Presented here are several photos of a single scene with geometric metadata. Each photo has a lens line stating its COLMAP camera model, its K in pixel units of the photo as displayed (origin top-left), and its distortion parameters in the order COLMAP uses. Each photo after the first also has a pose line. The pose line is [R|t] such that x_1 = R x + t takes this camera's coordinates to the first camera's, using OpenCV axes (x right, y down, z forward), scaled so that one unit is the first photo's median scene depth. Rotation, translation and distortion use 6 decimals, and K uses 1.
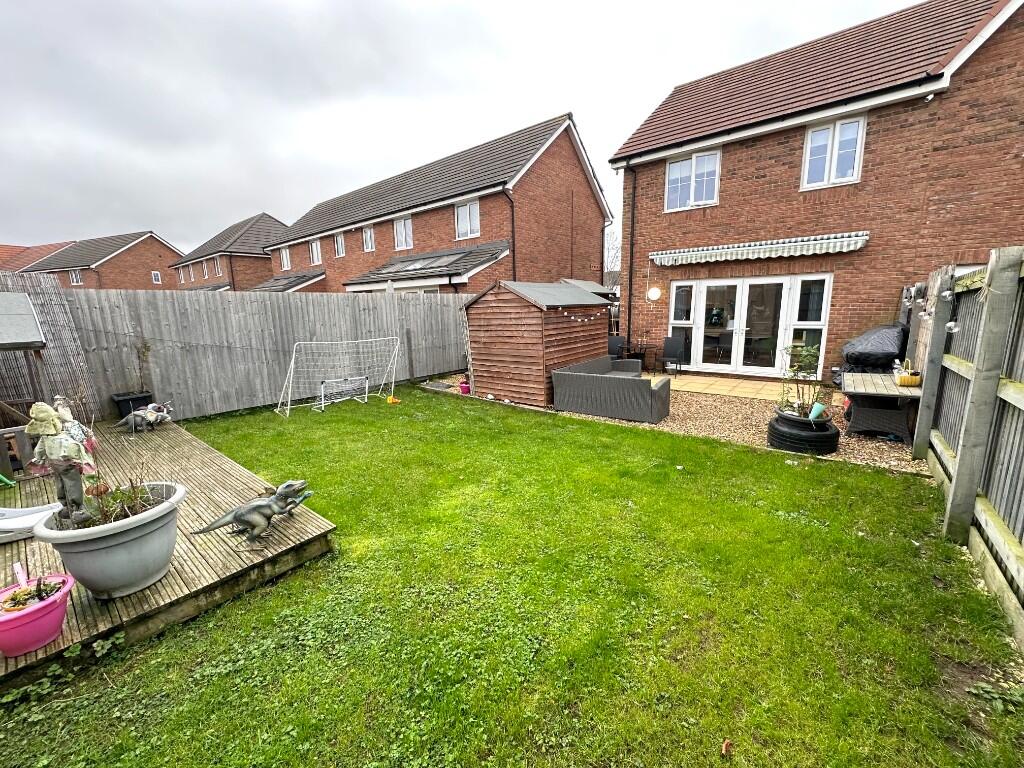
lens RADIAL K [[408.7, 0, 512.6], [0, 408.7, 382.8], [0, 0, 1]] dist [-0.001573, -0.000232]
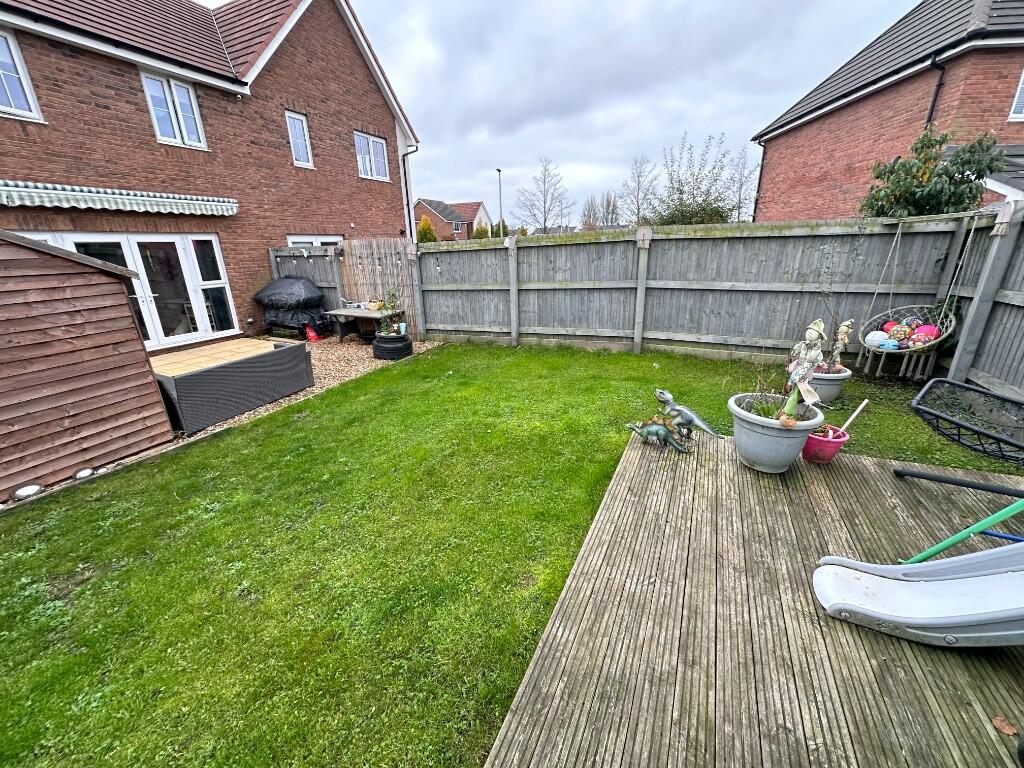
lens RADIAL K [[408.7, 0, 512.6], [0, 408.7, 382.8], [0, 0, 1]] dist [-0.001573, -0.000232]
pose [[-0.234182, -0.285425, 0.929350, -0.553839], [0.208359, 0.918984, 0.334745, -0.111244], [-0.949603, 0.272030, -0.155738, 0.558030]]
